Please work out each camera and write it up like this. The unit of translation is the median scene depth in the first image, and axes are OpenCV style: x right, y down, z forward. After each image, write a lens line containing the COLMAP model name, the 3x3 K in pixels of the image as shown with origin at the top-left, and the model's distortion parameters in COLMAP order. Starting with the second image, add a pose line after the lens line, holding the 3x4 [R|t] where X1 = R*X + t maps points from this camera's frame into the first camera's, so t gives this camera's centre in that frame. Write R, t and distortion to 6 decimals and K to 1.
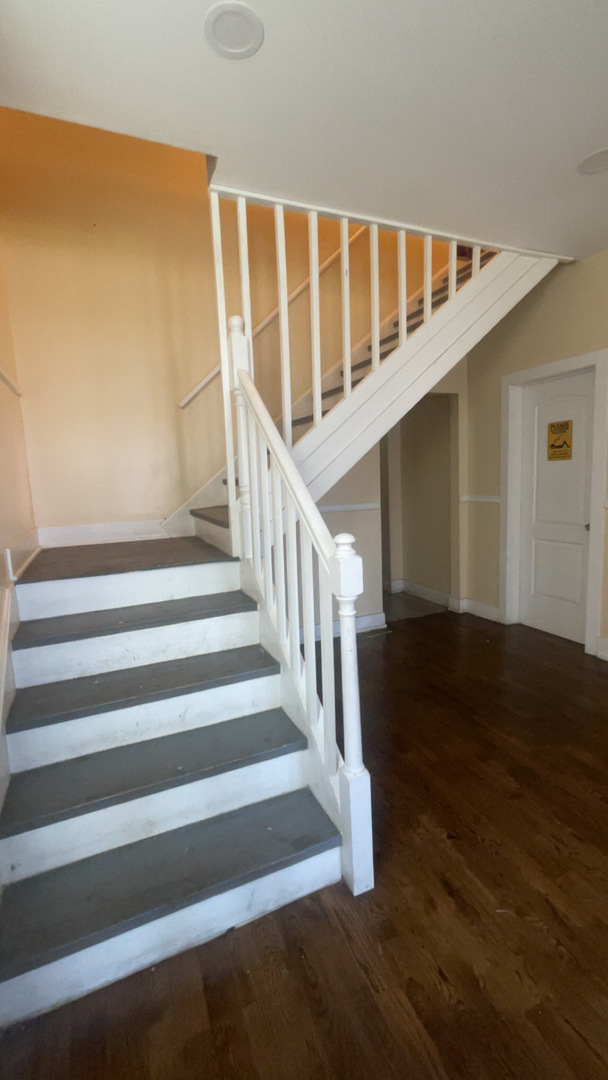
lens RADIAL K [[459.6, 0, 298.3], [0, 459.6, 536.0], [0, 0, 1]] dist [-0.001918, -0.000136]
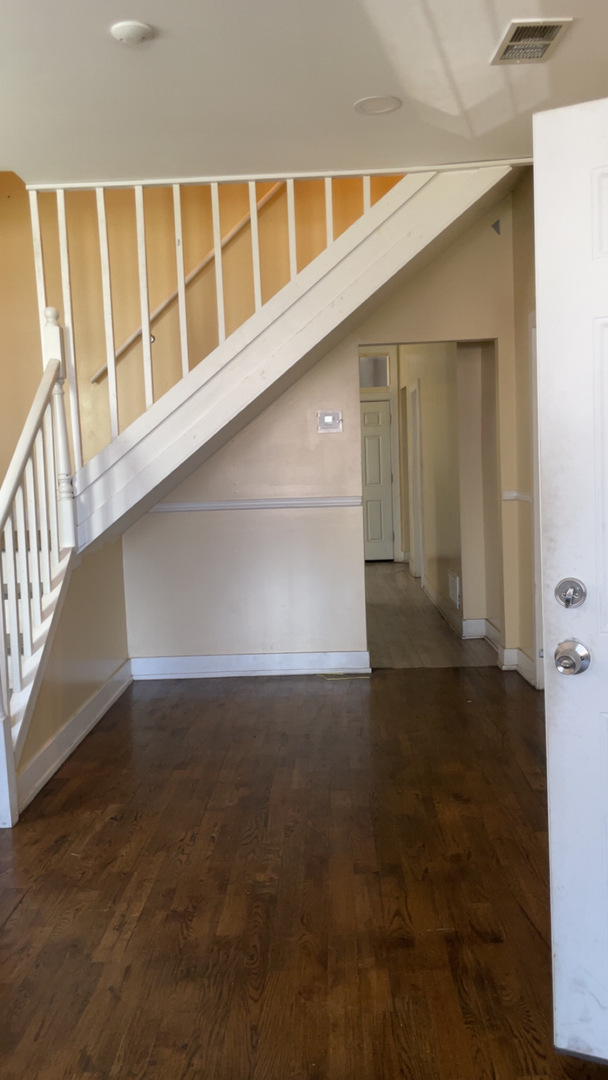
lens RADIAL K [[869.3, 0, 301.3], [0, 869.3, 527.7], [0, 0, 1]] dist [0.040554, 0.000409]
pose [[0.903905, 0.041916, -0.425675, 1.163319], [-0.056938, 0.998121, -0.022621, 0.021111], [0.423927, 0.044684, 0.904593, -0.474851]]
